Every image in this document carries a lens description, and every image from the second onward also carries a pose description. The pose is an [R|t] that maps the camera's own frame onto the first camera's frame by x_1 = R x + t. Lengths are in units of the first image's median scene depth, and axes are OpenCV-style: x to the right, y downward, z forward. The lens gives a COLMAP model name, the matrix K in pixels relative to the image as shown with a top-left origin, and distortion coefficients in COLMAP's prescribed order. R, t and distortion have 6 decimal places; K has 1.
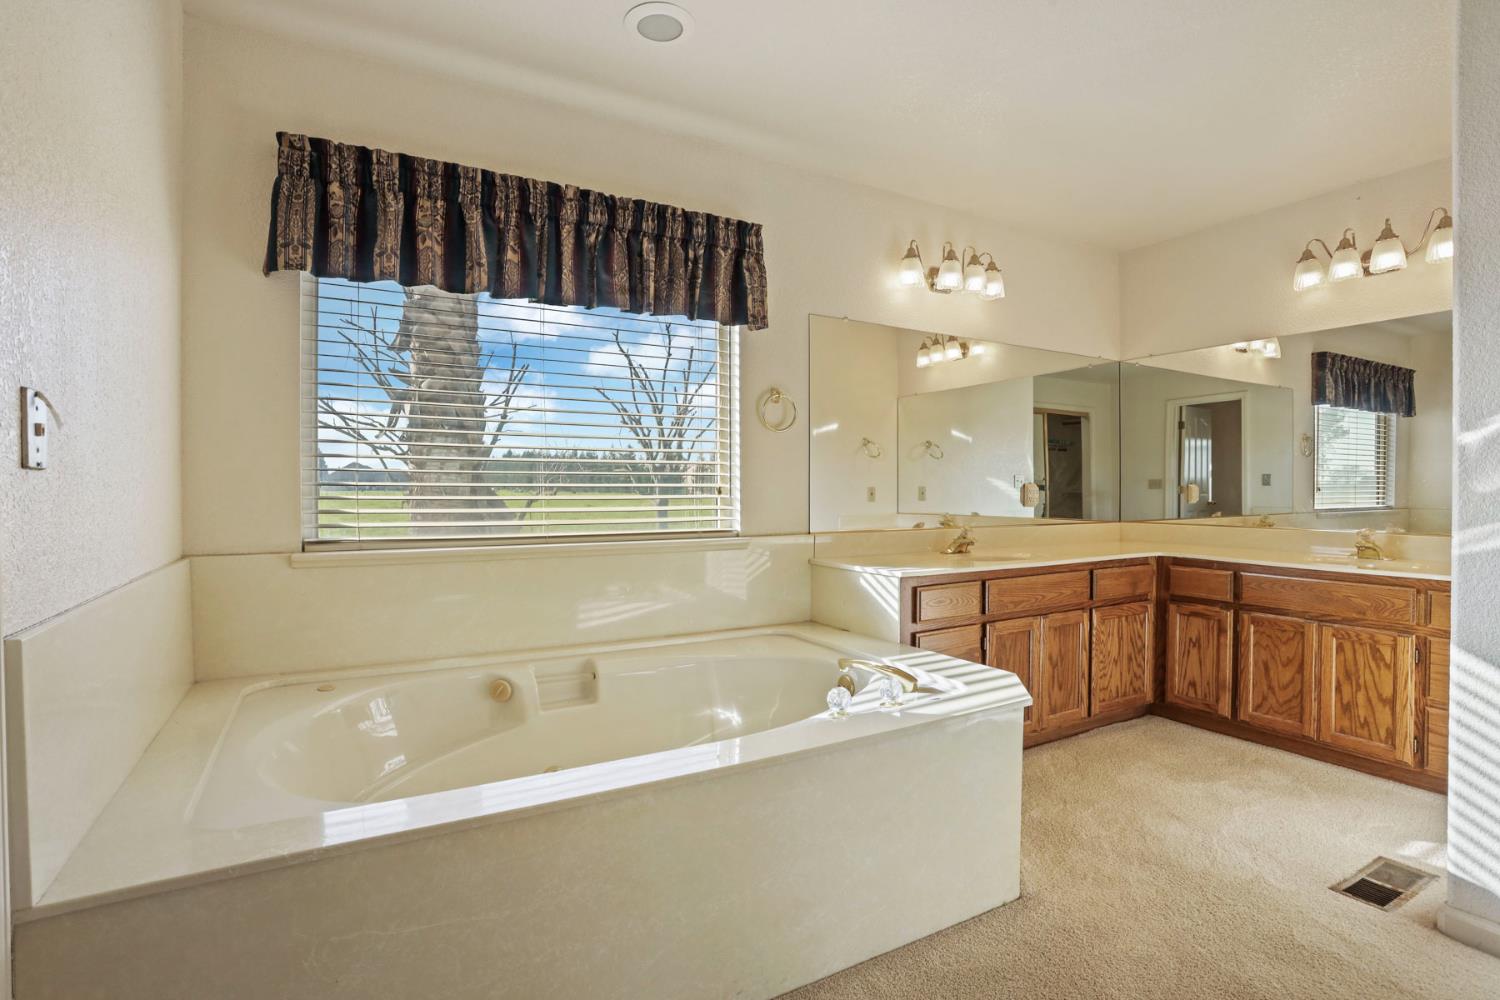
lens RADIAL K [[738.3, 0, 753.5], [0, 738.3, 503.5], [0, 0, 1]] dist [-0.050369, 0.025189]
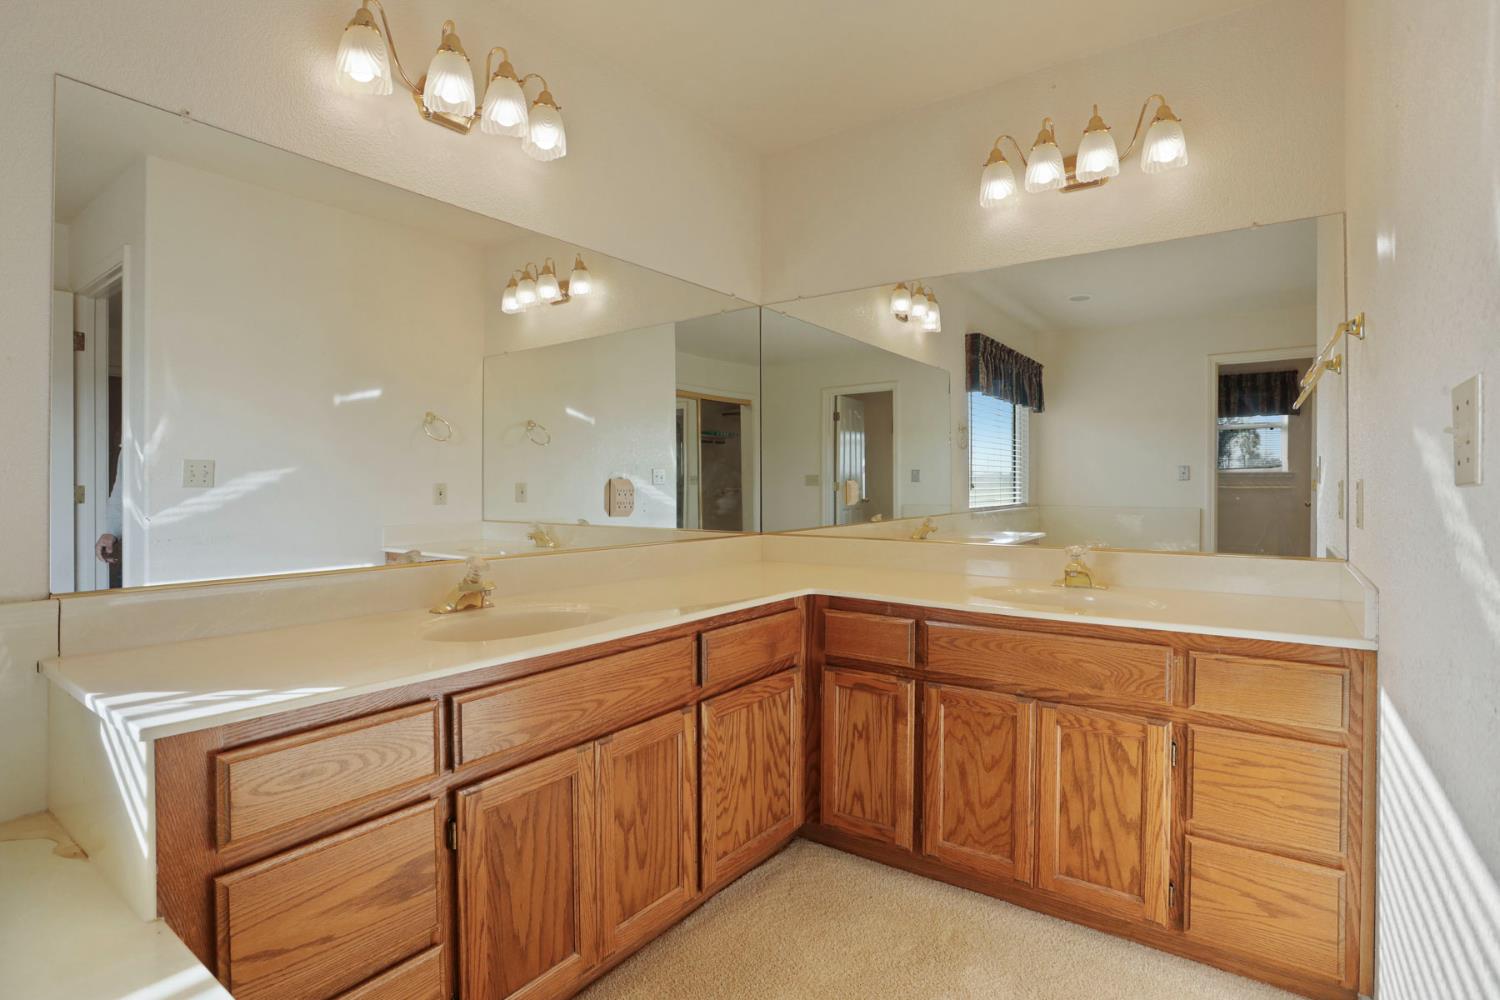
lens RADIAL K [[738.3, 0, 753.5], [0, 738.3, 503.5], [0, 0, 1]] dist [-0.050369, 0.025189]
pose [[0.912851, -0.009679, 0.408179, 0.272318], [0.007355, 0.999947, 0.007264, -0.011670], [-0.408227, -0.003629, 0.912873, 0.471057]]
